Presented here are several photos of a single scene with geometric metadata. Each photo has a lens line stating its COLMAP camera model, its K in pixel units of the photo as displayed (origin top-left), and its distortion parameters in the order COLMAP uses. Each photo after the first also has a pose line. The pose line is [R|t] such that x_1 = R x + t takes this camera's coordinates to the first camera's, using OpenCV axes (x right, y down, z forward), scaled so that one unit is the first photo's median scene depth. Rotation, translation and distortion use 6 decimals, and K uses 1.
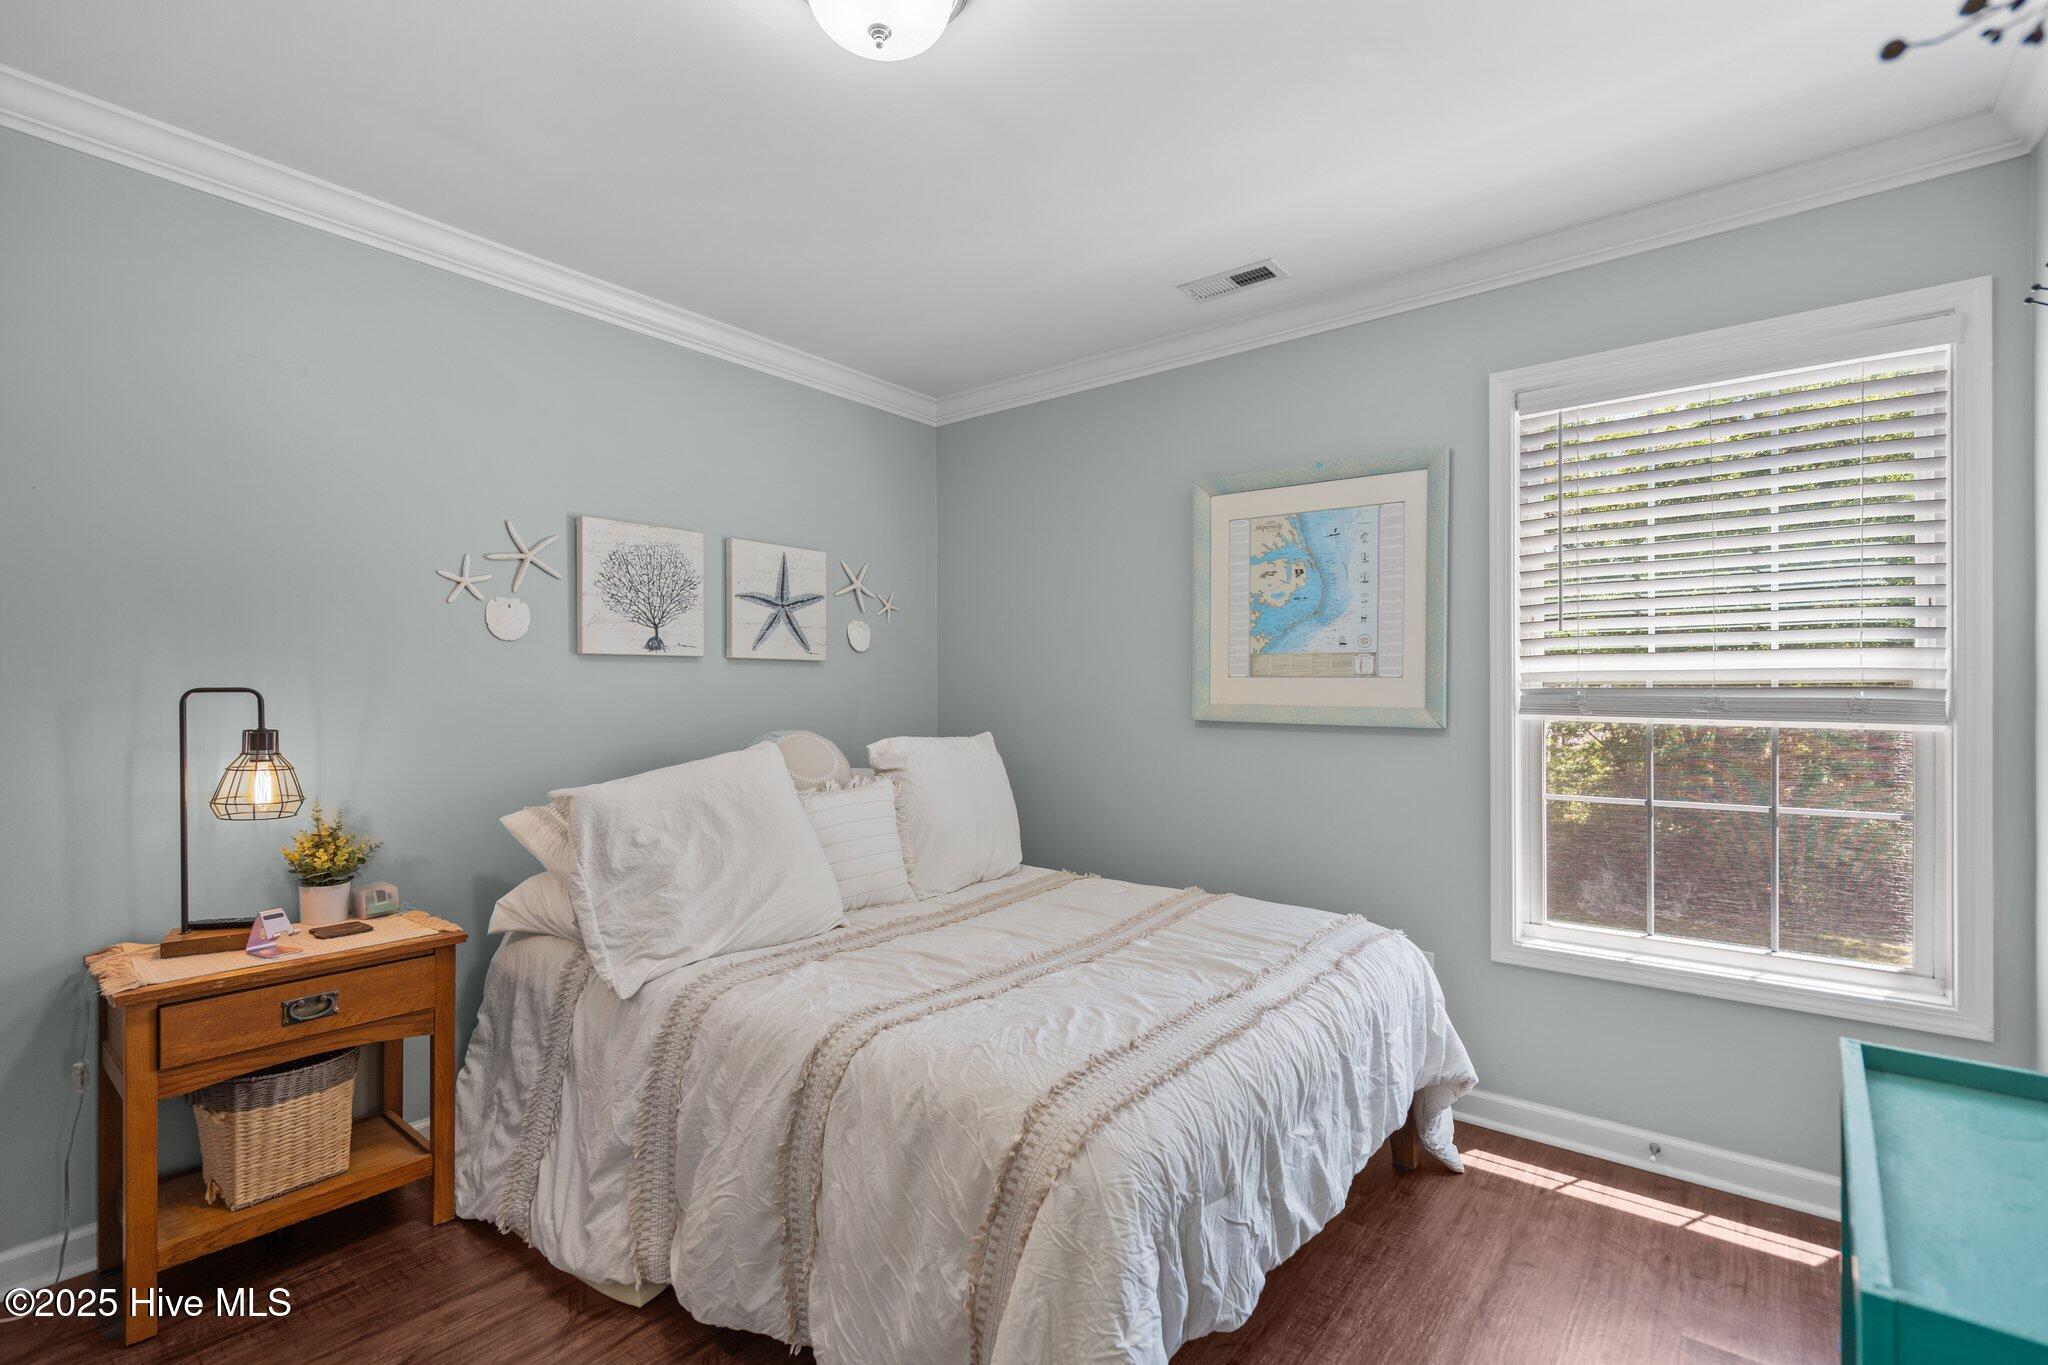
lens RADIAL K [[957.9, 0, 1030.6], [0, 957.9, 676.0], [0, 0, 1]] dist [-0.000063, 0.000224]
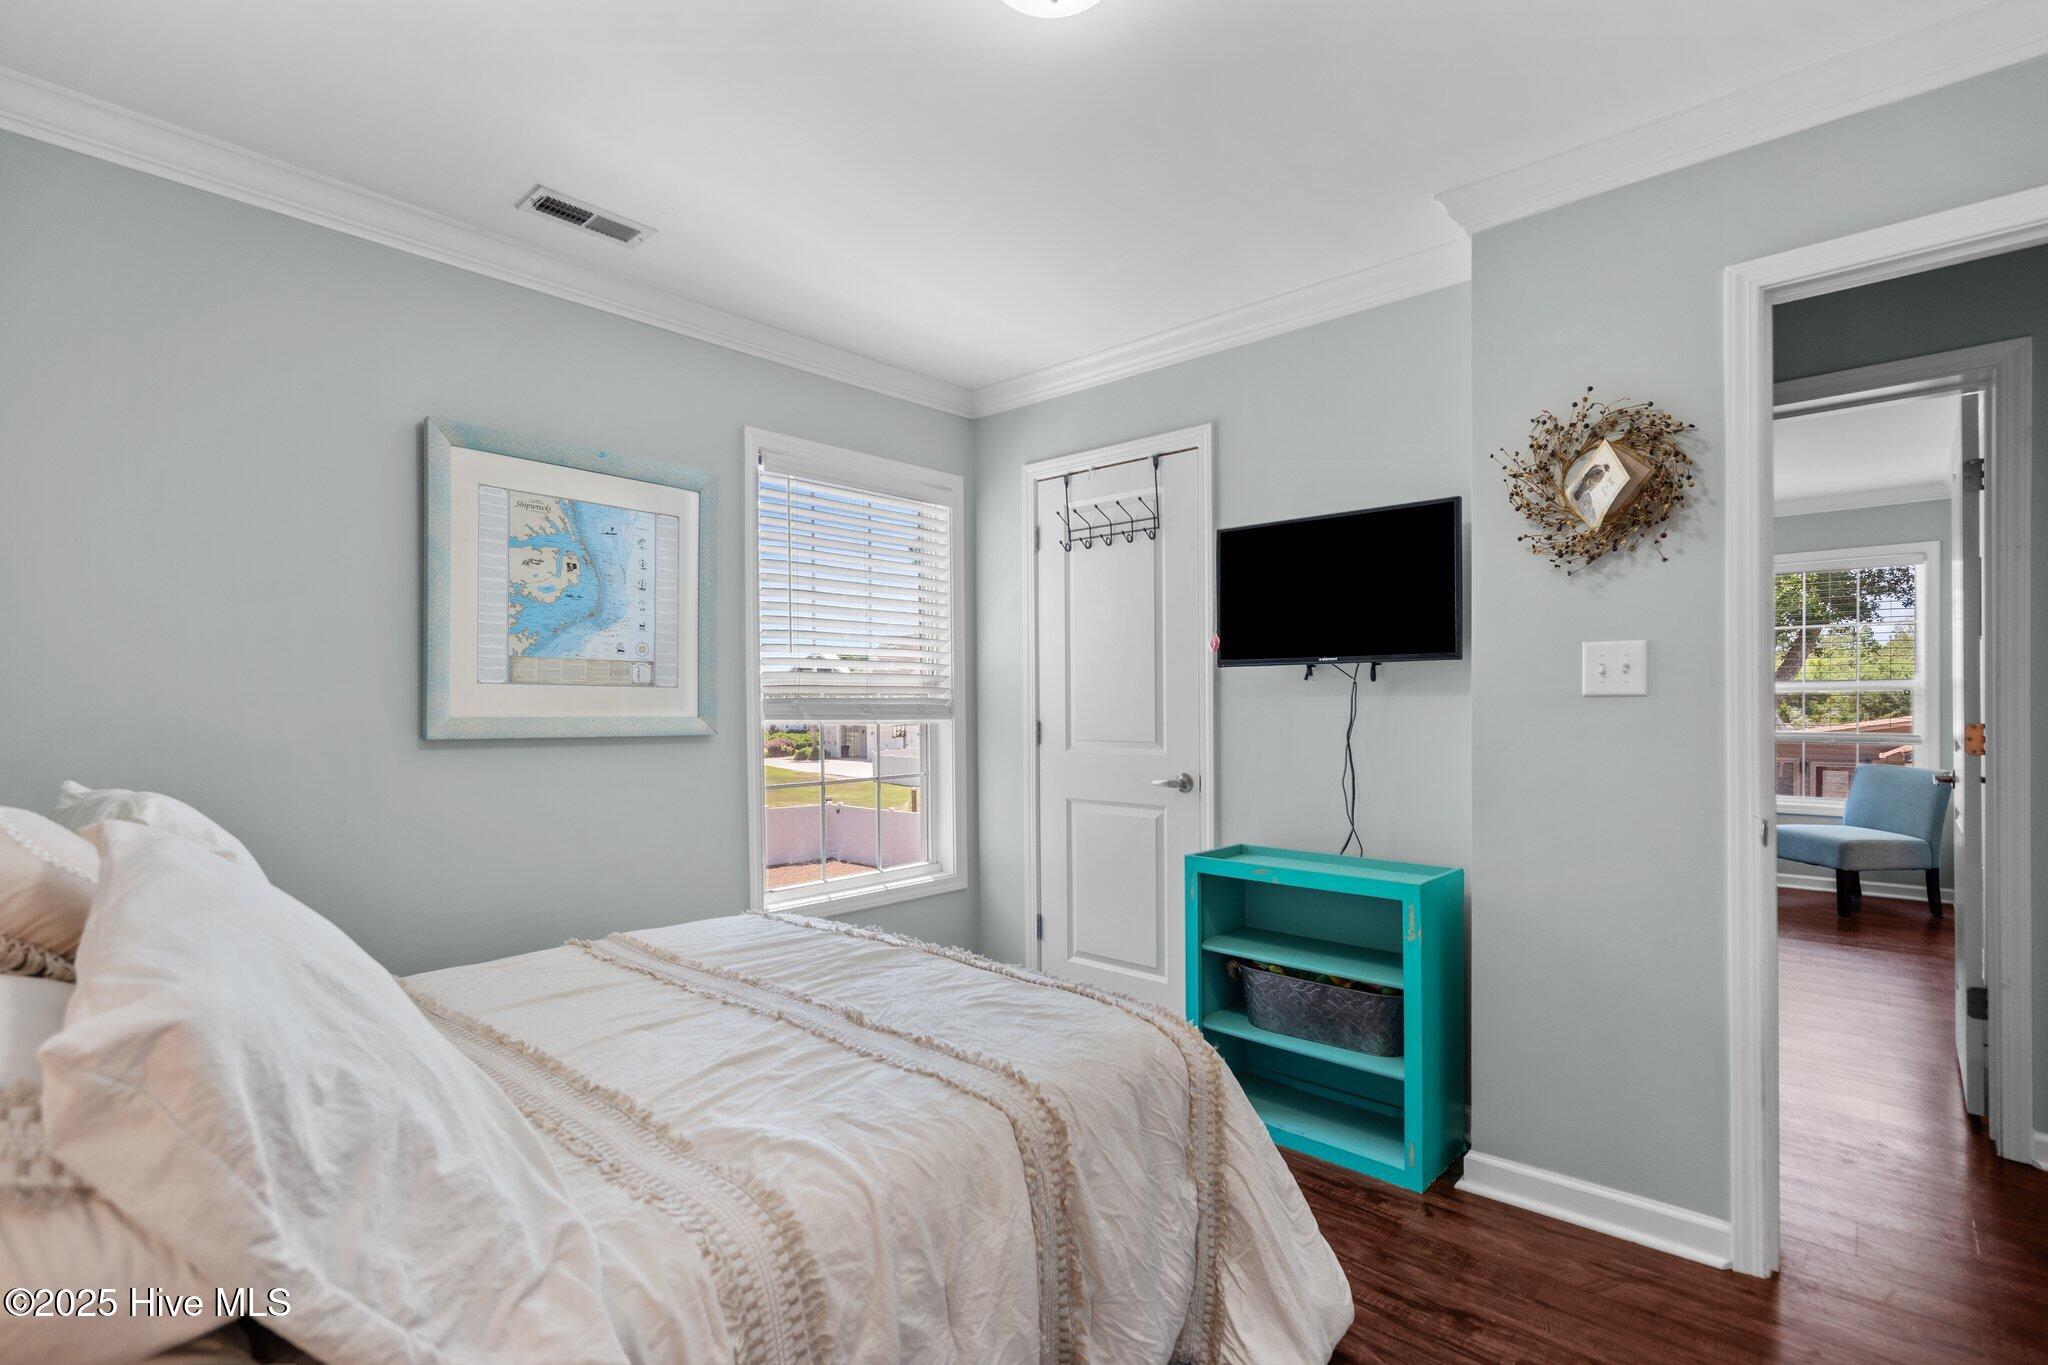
lens RADIAL K [[957.9, 0, 1031.2], [0, 957.9, 703.6], [0, 0, 1]] dist [-0.000063, 0.000224]
pose [[0.054069, 0.000226, 0.998537, -0.597602], [-0.007255, 0.999974, 0.000167, 0.015430], [-0.998511, -0.007254, 0.054069, 0.542646]]
